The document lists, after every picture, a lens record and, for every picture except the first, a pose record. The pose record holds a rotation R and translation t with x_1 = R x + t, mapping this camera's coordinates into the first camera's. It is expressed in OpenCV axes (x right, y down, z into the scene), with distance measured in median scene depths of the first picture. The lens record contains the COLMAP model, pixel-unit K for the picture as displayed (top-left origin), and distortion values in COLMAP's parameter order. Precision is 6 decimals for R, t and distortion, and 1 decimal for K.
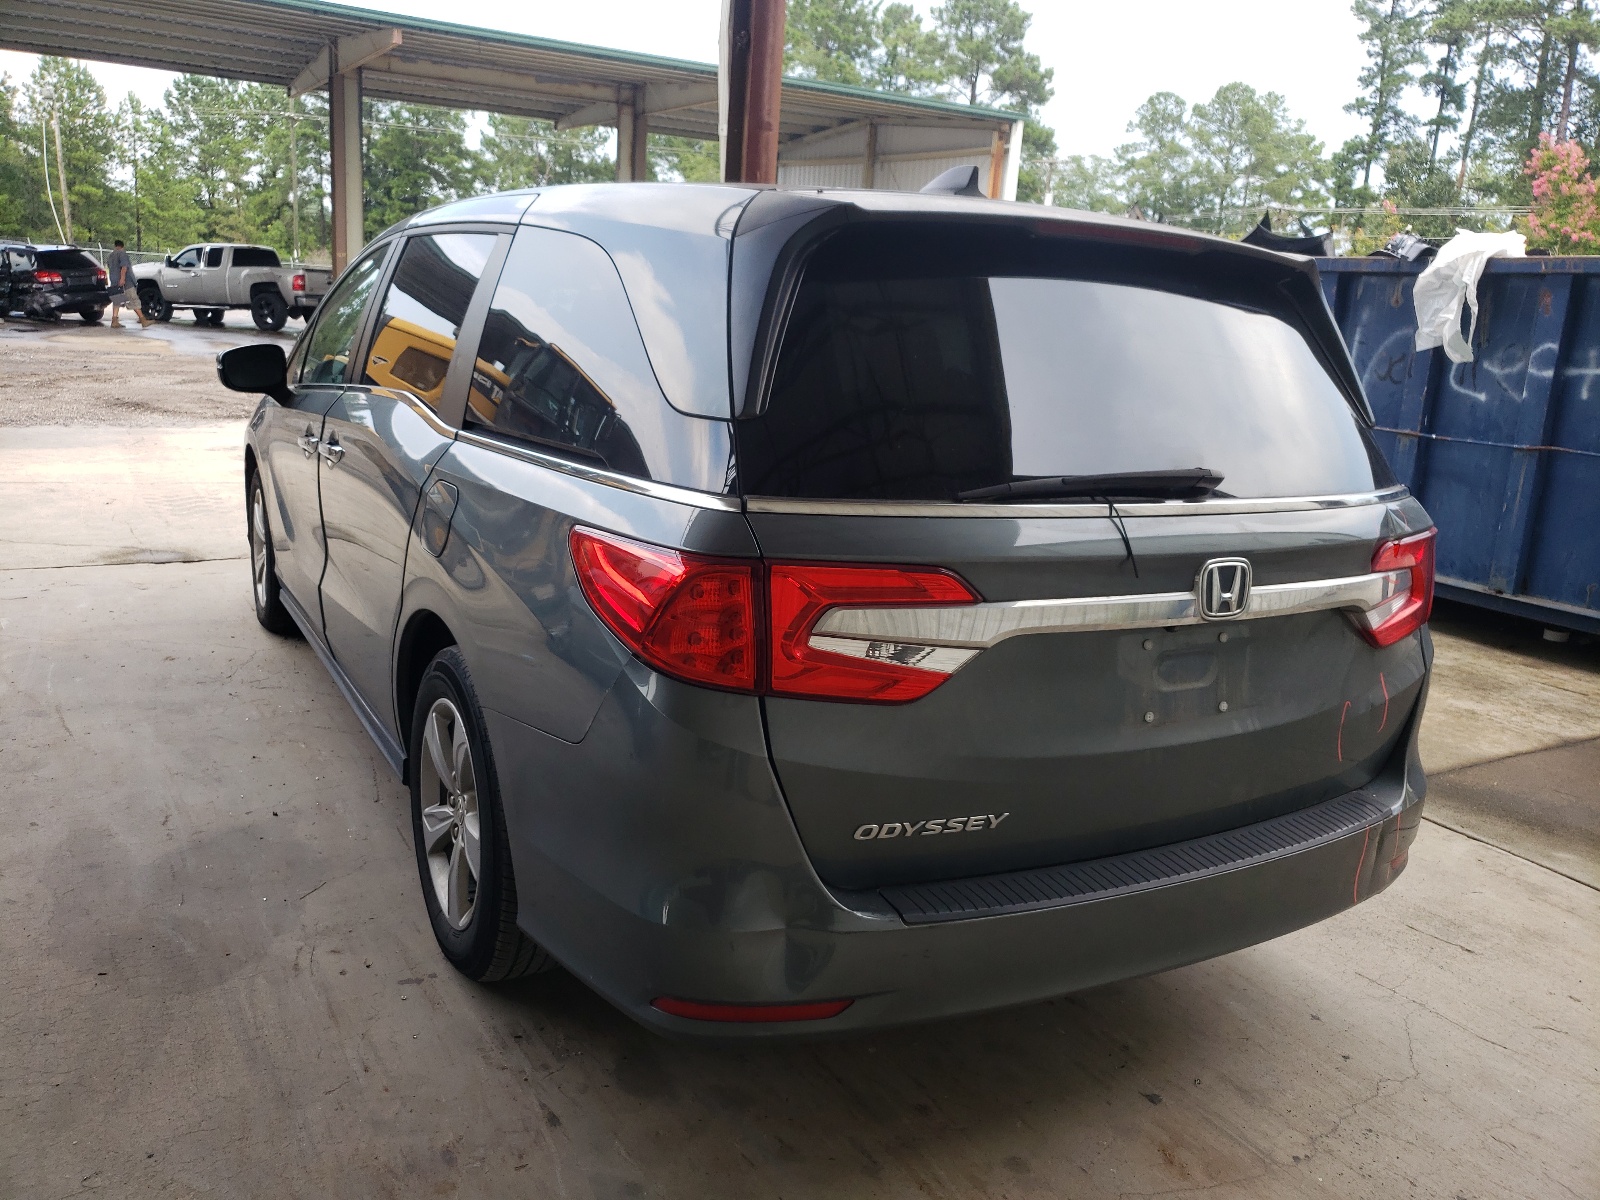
lens RADIAL K [[1240.9, 0, 800.0], [0, 1240.9, 600.0], [0, 0, 1]] dist [0.011252, 0.010456]
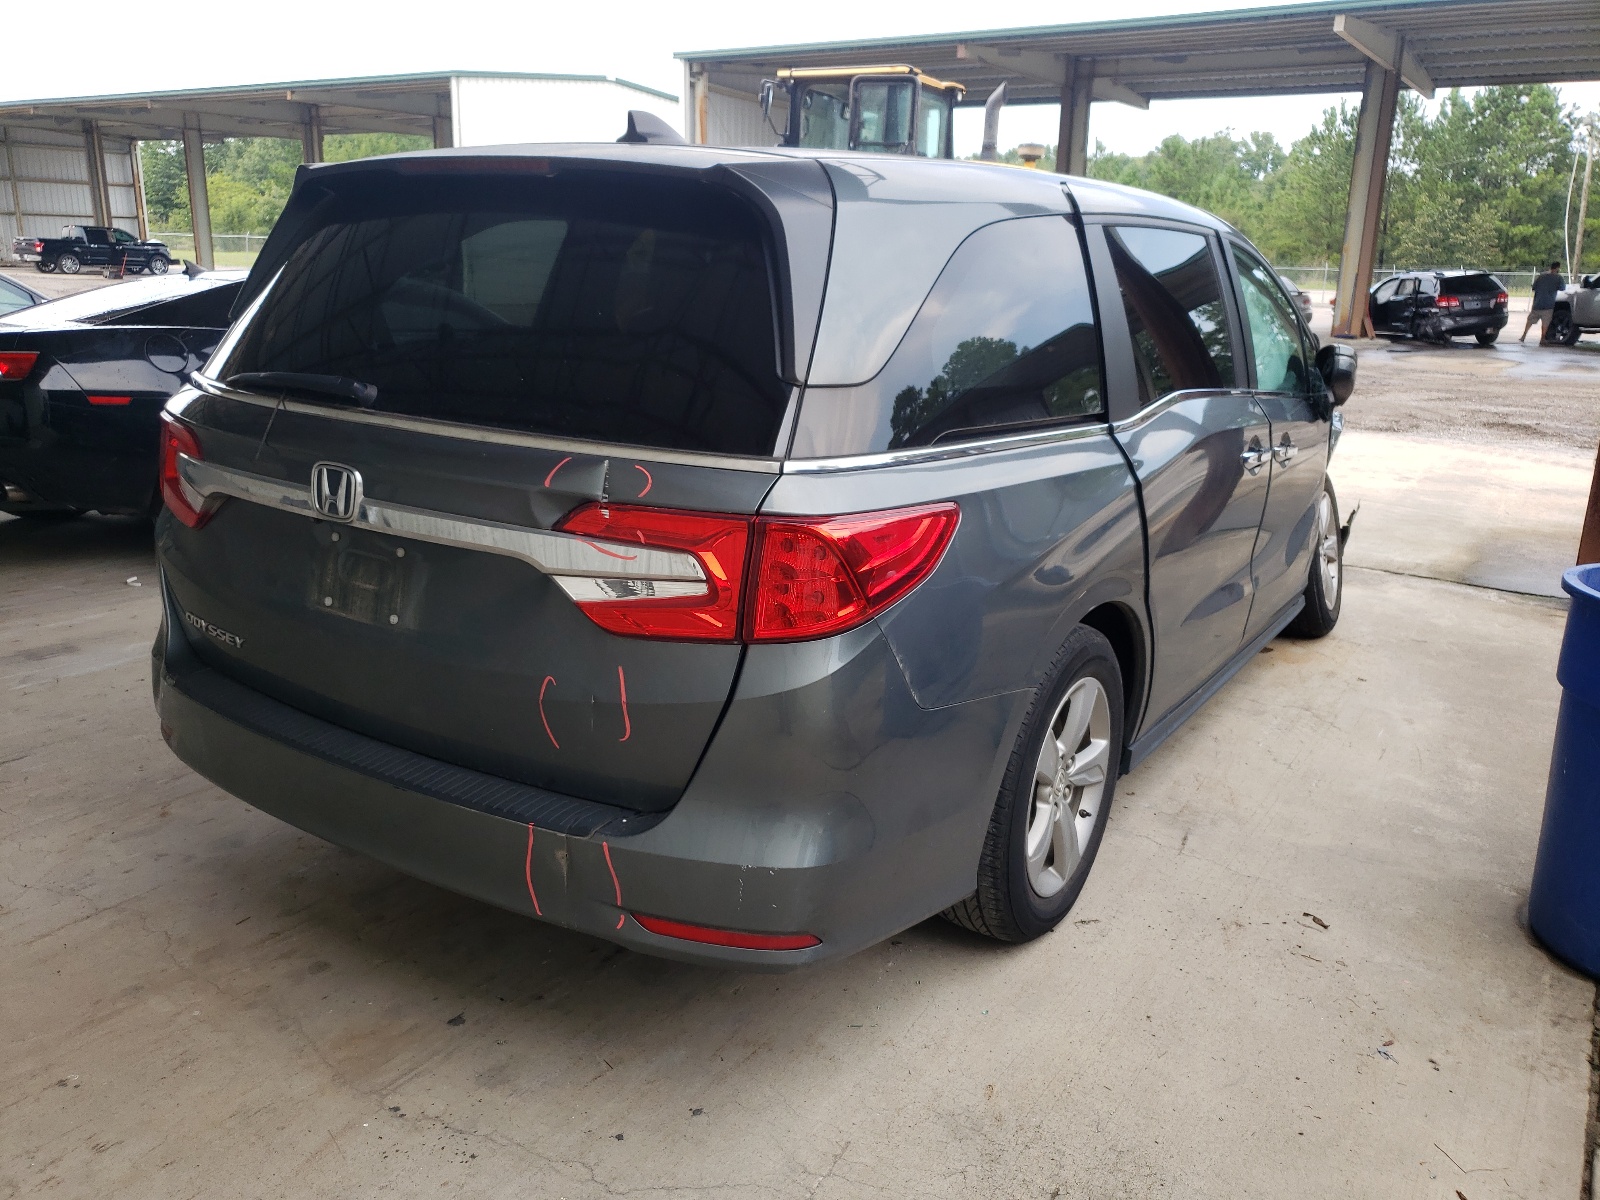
lens RADIAL K [[1240.9, 0, 800.0], [0, 1240.9, 600.0], [0, 0, 1]] dist [0.011252, 0.010456]
pose [[0.454236, 0.189247, -0.870549, 0.107918], [-0.209705, 0.972432, 0.101975, -0.008328], [0.865848, 0.136238, 0.481400, 0.062184]]
